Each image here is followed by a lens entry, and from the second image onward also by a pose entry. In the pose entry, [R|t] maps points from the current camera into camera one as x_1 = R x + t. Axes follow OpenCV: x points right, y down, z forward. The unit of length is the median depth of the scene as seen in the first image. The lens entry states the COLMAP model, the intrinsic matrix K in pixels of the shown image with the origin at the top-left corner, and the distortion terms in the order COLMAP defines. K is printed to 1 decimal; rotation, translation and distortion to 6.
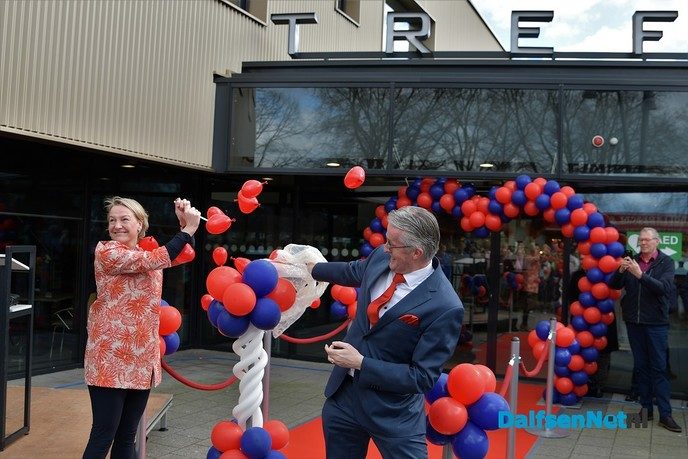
lens RADIAL K [[1236.1, 0, 344.0], [0, 1236.1, 229.5], [0, 0, 1]] dist [-0.010870, -0.029906]
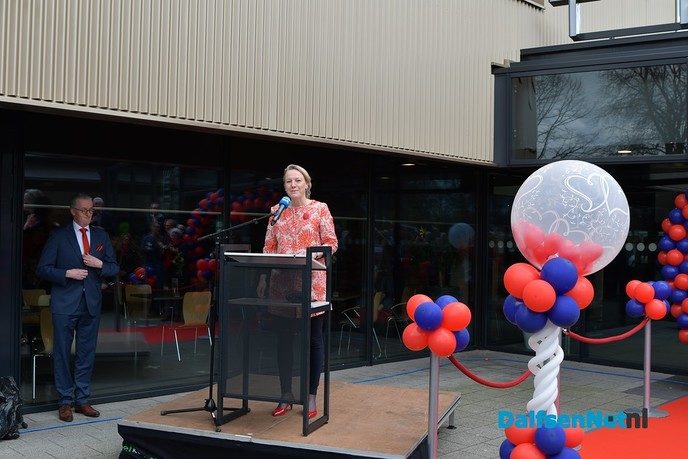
lens RADIAL K [[700.8, 0, 344.2], [0, 700.8, 249.0], [0, 0, 1]] dist [-0.169388, 0.157035]
pose [[0.921836, -0.022553, -0.386923, -0.006306], [0.020123, 0.999744, -0.010332, 0.021027], [0.387057, 0.001738, 0.922054, 0.453778]]
